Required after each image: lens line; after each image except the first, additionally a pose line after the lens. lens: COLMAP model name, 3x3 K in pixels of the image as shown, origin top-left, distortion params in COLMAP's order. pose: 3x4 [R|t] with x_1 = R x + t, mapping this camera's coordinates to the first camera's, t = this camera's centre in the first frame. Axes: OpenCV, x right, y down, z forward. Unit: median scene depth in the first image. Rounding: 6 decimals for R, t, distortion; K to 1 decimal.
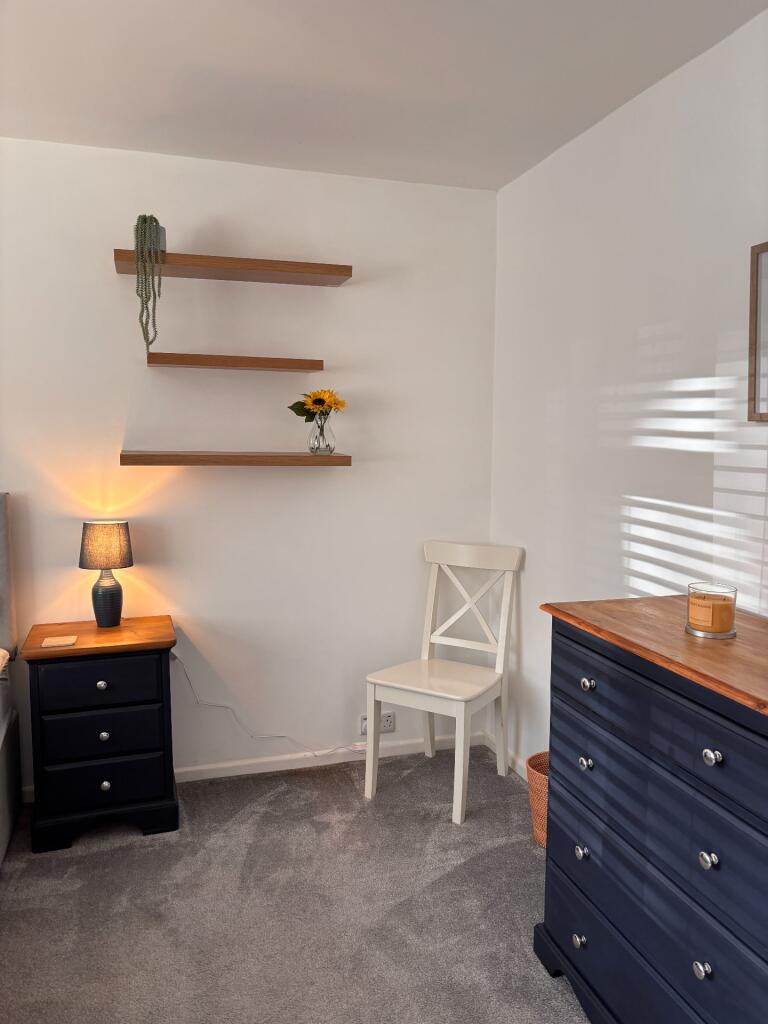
lens RADIAL K [[768.8, 0, 386.6], [0, 768.8, 517.9], [0, 0, 1]] dist [0.055066, -0.060321]
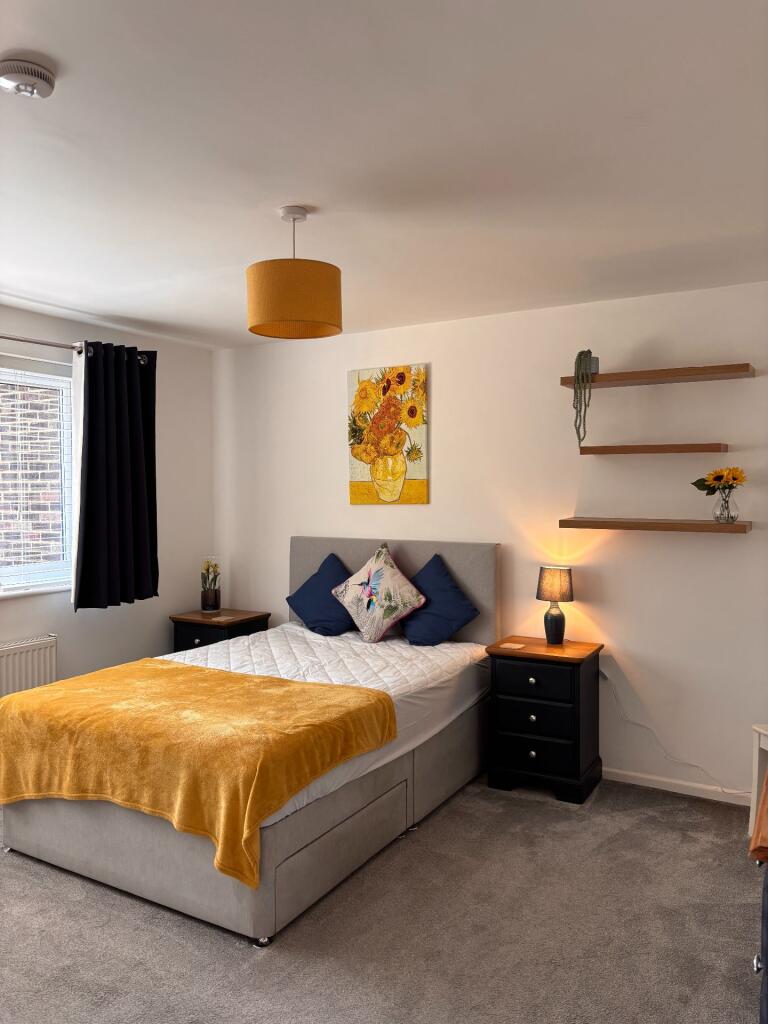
lens RADIAL K [[768.8, 0, 386.6], [0, 768.8, 517.9], [0, 0, 1]] dist [0.055066, -0.060321]
pose [[0.680196, 0.021123, -0.732726, 0.454584], [-0.074307, 0.996423, -0.040256, -0.005645], [0.729254, 0.081828, 0.679333, -0.174062]]
